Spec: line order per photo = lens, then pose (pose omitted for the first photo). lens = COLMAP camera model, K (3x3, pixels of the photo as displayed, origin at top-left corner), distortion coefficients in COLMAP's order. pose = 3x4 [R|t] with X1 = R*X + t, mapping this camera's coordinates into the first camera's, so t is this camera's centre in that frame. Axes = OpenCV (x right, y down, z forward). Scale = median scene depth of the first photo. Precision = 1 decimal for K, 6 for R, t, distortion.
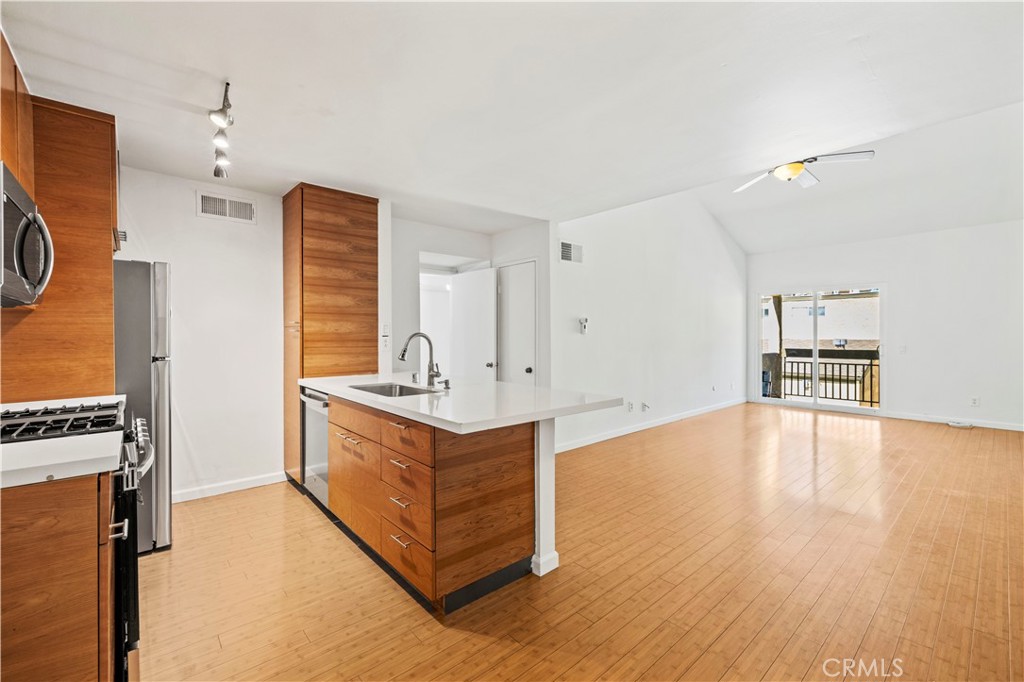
lens RADIAL K [[431.2, 0, 508.0], [0, 431.2, 336.8], [0, 0, 1]] dist [0.001085, 0.000158]
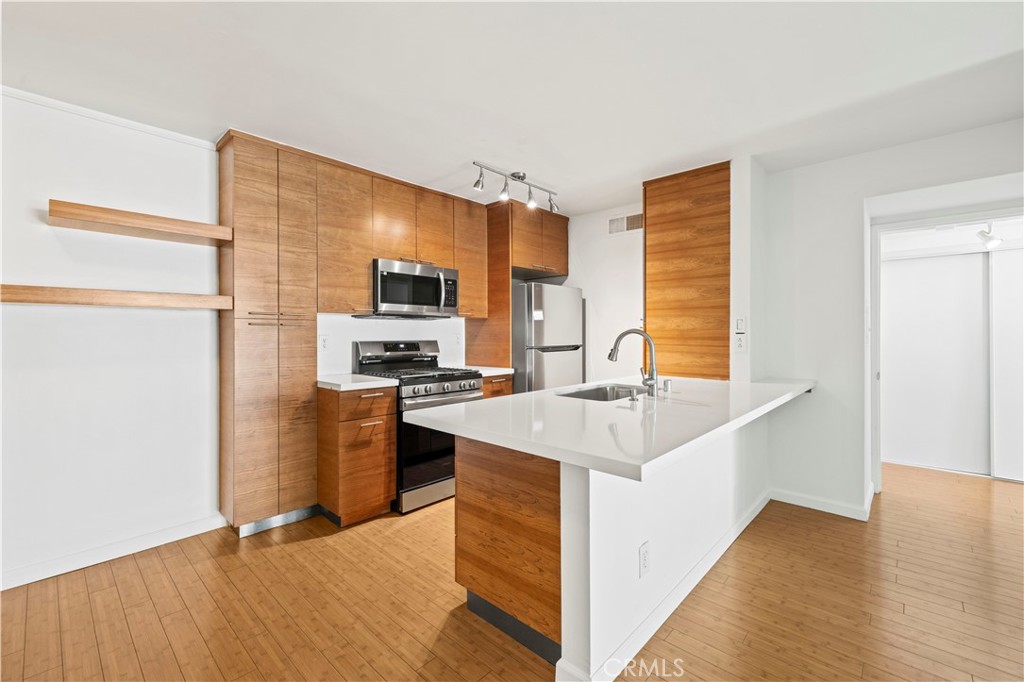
lens RADIAL K [[435.6, 0, 506.8], [0, 435.6, 333.6], [0, 0, 1]] dist [0.000505, 0.000132]
pose [[0.104229, 0.003596, -0.994547, 0.486902], [-0.005665, 0.999979, 0.003022, -0.001309], [0.994537, 0.005320, 0.104247, 0.544613]]
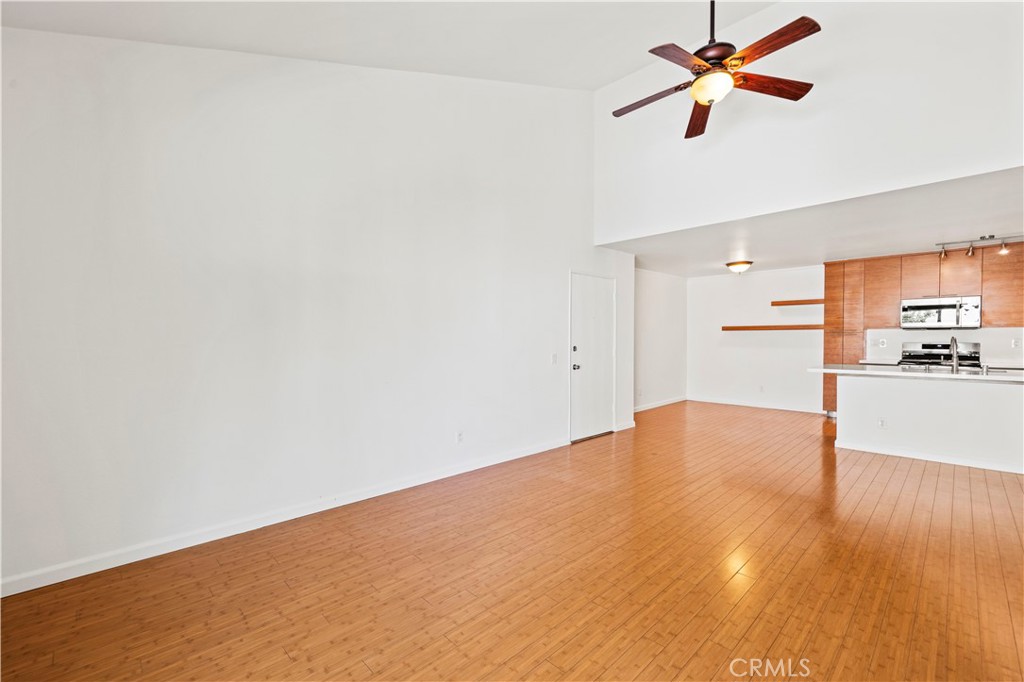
lens RADIAL K [[437.0, 0, 503.6], [0, 437.0, 346.0], [0, 0, 1]] dist [0.002989, 0.000331]
pose [[-0.998850, 0.005854, -0.047589, 1.245217], [0.004692, 0.999689, 0.024509, -0.018349], [0.047718, 0.024257, -0.998566, 2.064141]]
